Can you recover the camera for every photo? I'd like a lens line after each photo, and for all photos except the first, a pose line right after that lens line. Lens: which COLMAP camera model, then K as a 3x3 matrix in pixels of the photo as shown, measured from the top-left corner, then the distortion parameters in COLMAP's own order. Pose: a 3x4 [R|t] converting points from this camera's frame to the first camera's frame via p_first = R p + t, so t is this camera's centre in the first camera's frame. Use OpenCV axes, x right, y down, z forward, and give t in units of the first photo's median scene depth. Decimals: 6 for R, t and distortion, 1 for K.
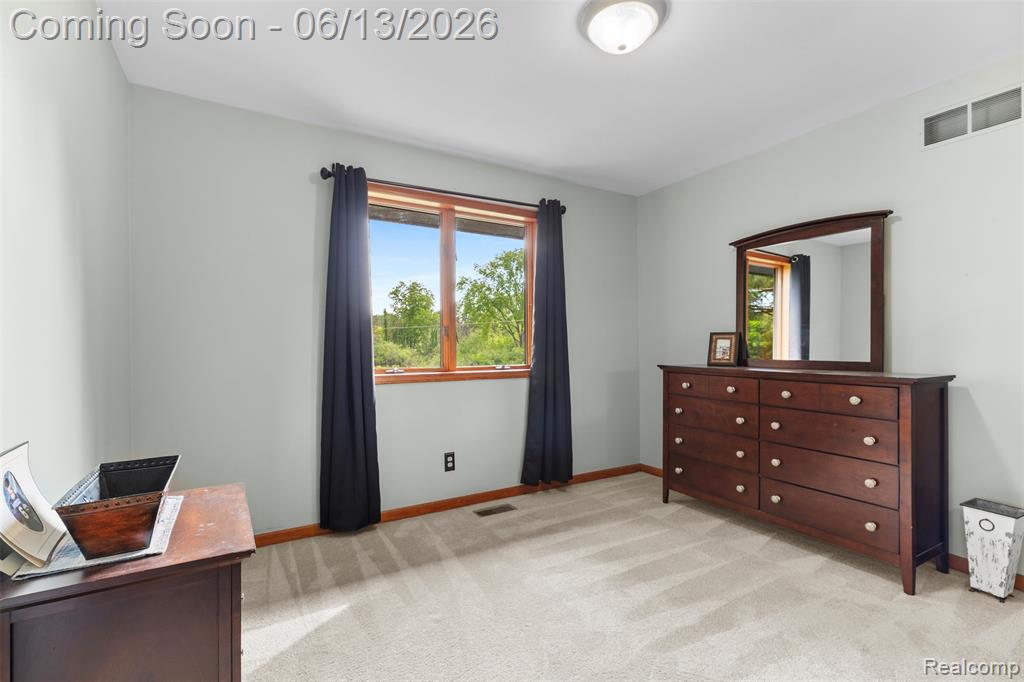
lens RADIAL K [[463.3, 0, 512.1], [0, 463.3, 345.7], [0, 0, 1]] dist [0.009277, 0.000367]
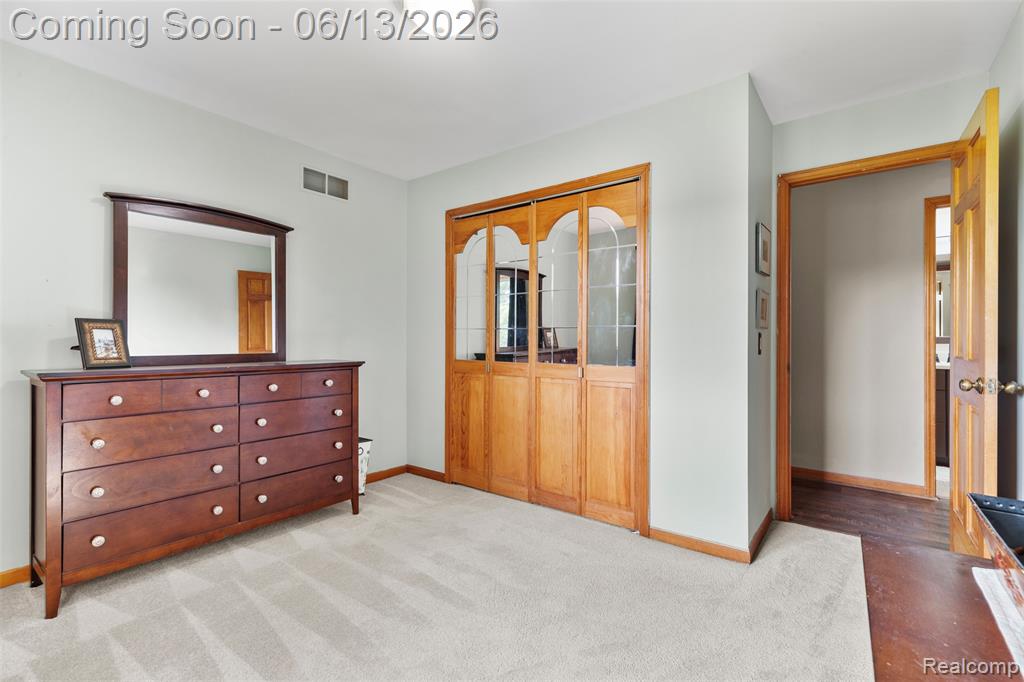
lens RADIAL K [[463.3, 0, 512.1], [0, 463.3, 339.3], [0, 0, 1]] dist [0.009277, 0.000367]
pose [[-0.366018, -0.001365, 0.930607, -0.519116], [-0.005070, 0.999987, -0.000528, -0.001992], [-0.930594, -0.004911, -0.366020, 0.875396]]
